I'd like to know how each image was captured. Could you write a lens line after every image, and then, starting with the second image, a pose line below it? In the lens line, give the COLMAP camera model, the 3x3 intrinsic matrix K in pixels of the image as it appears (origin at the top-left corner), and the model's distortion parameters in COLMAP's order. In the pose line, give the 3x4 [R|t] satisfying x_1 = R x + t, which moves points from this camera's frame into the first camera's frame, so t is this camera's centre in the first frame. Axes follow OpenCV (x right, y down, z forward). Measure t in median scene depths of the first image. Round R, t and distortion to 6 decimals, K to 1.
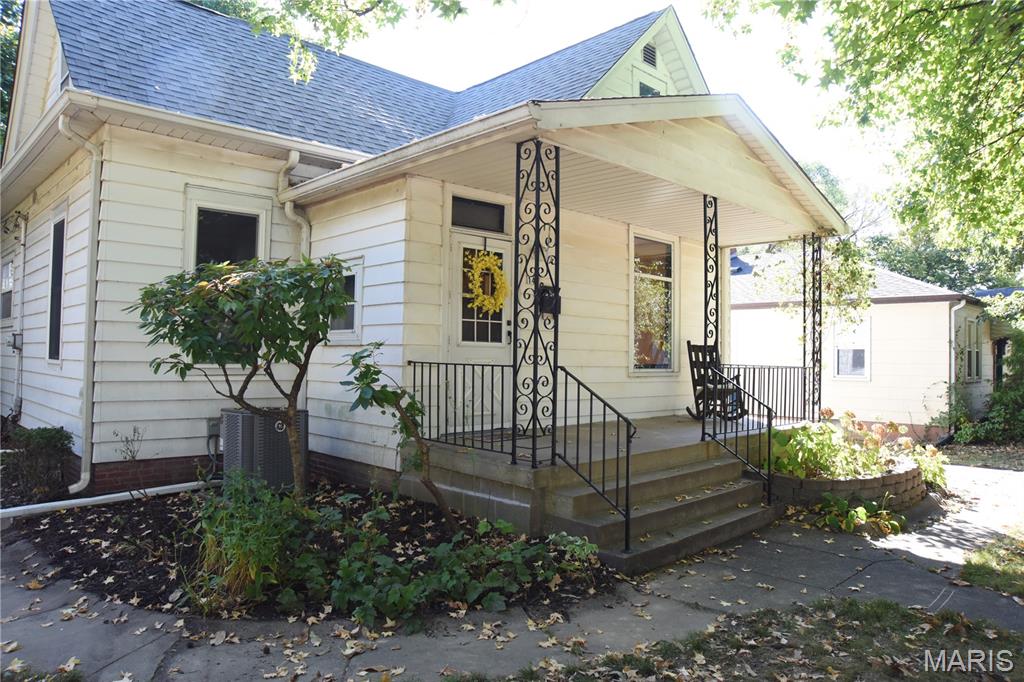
lens RADIAL K [[703.9, 0, 512.0], [0, 703.9, 341.0], [0, 0, 1]] dist [-0.154619, 0.123272]
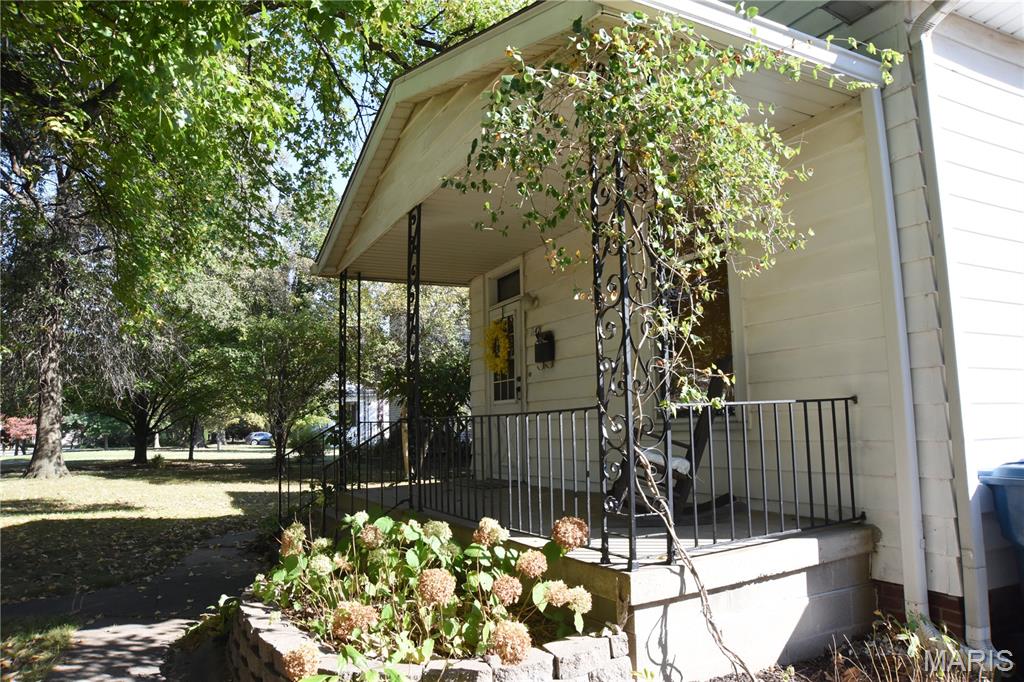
lens RADIAL K [[703.9, 0, 512.0], [0, 703.9, 341.0], [0, 0, 1]] dist [-0.154619, 0.123272]
pose [[-0.287724, -0.125158, -0.949500, 1.036224], [0.041463, 0.988867, -0.142912, 0.069869], [0.956815, -0.080489, -0.279331, 1.347683]]
